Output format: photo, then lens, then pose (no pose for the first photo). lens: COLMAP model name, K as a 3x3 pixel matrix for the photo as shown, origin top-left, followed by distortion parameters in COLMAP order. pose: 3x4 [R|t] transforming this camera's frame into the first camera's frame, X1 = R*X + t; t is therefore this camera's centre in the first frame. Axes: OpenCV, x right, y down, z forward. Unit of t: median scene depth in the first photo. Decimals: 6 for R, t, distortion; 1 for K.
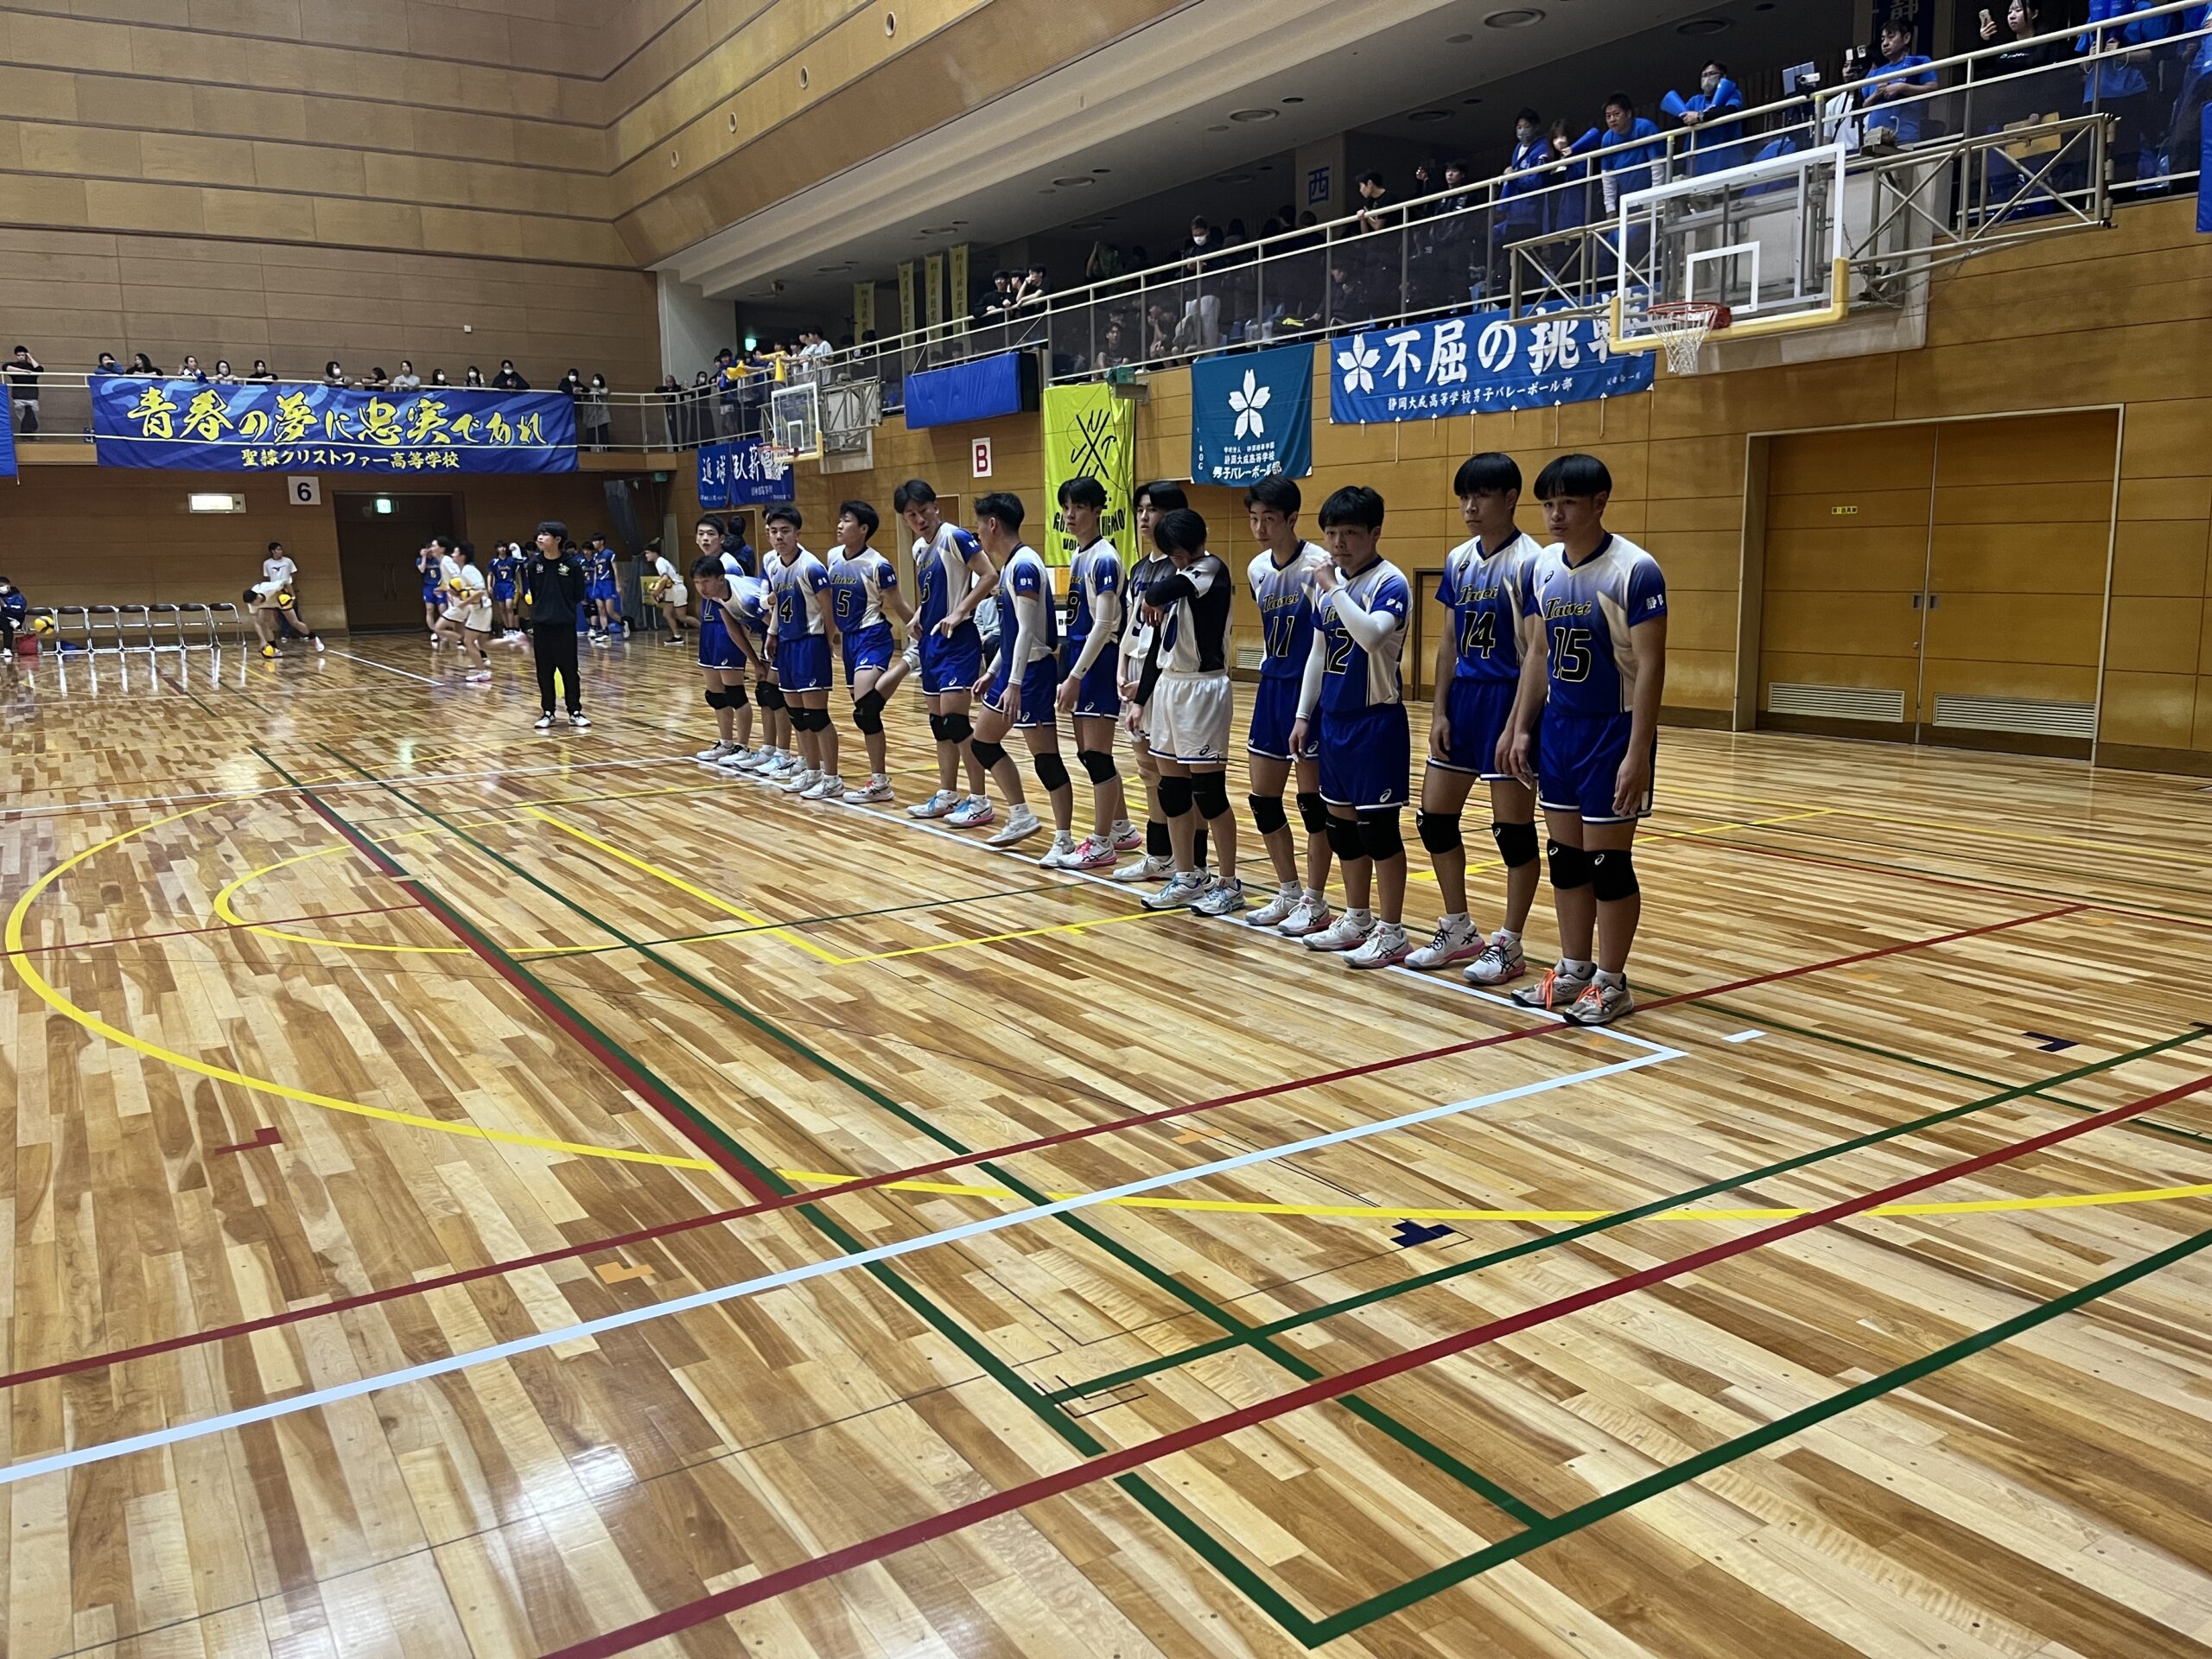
lens RADIAL K [[1686.9, 0, 1106.0], [0, 1686.9, 829.5], [0, 0, 1]] dist [0.008287, 0.006071]
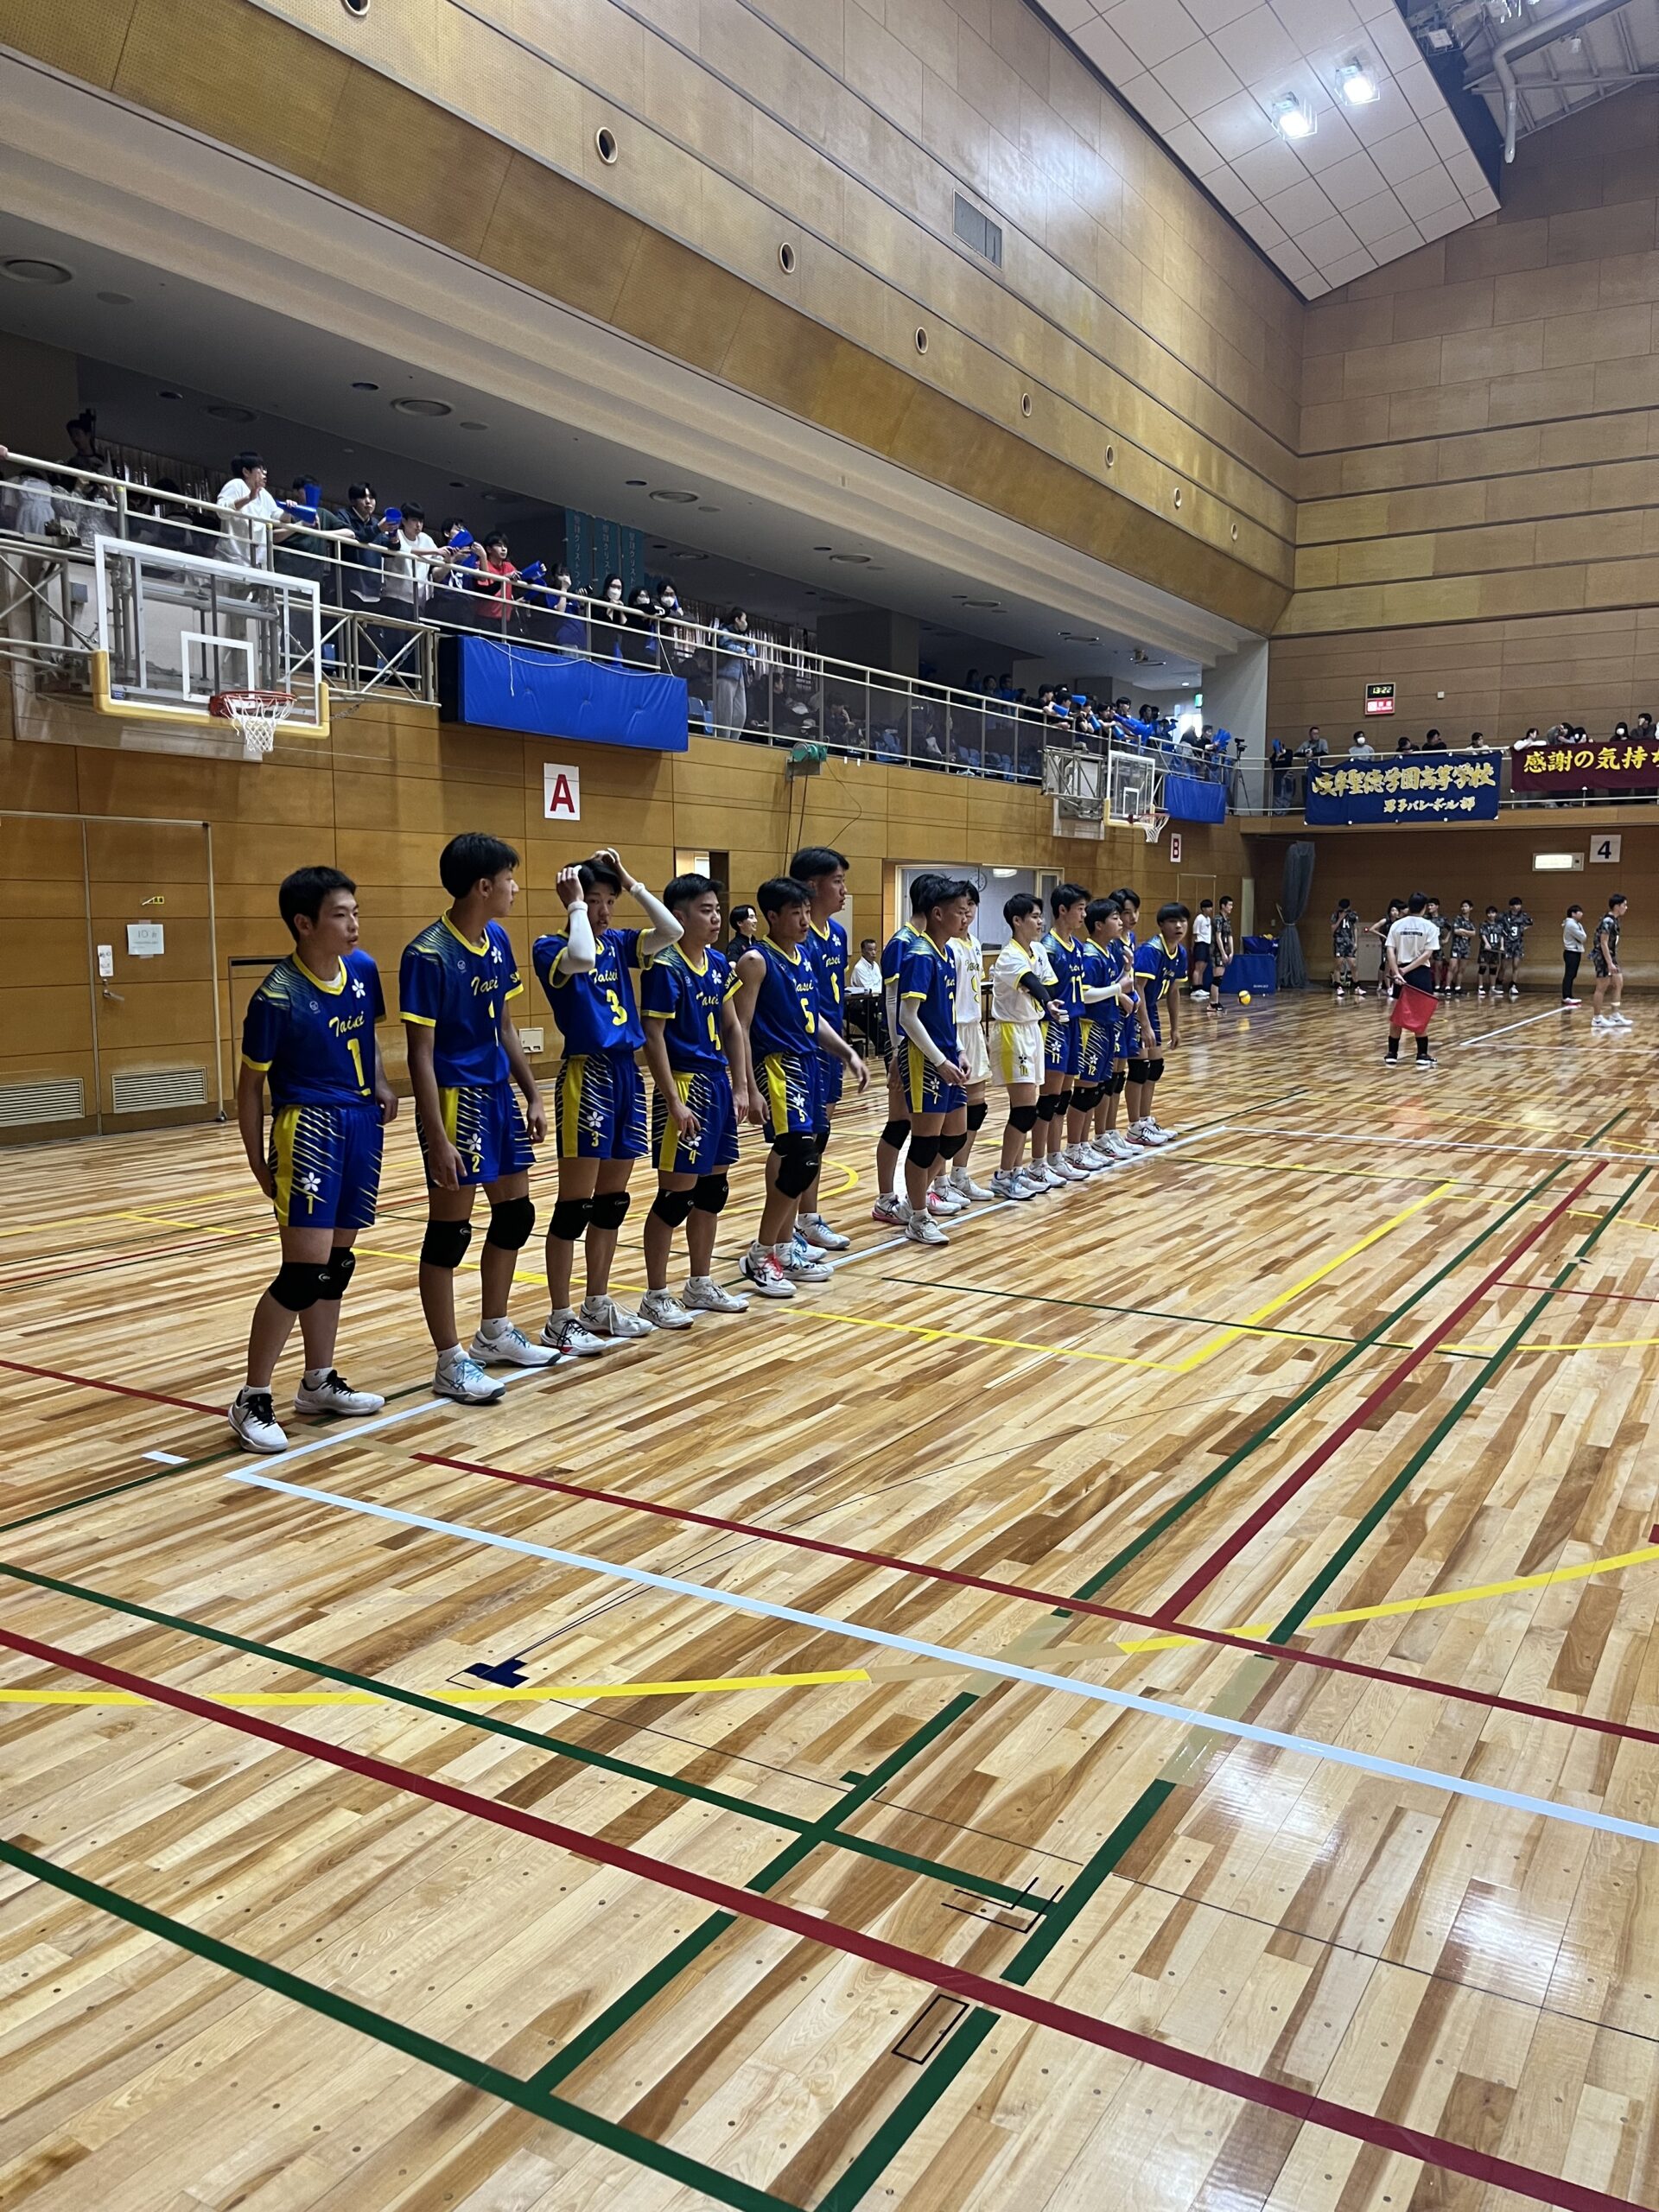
lens RADIAL K [[1686.9, 0, 829.5], [0, 1686.9, 1106.0], [0, 0, 1]] dist [0.008287, 0.006071]
pose [[-0.453176, -0.087351, 0.887131, -2.826010], [0.156991, 0.971812, 0.175885, -0.749978], [-0.877488, 0.218978, -0.426689, 4.598038]]
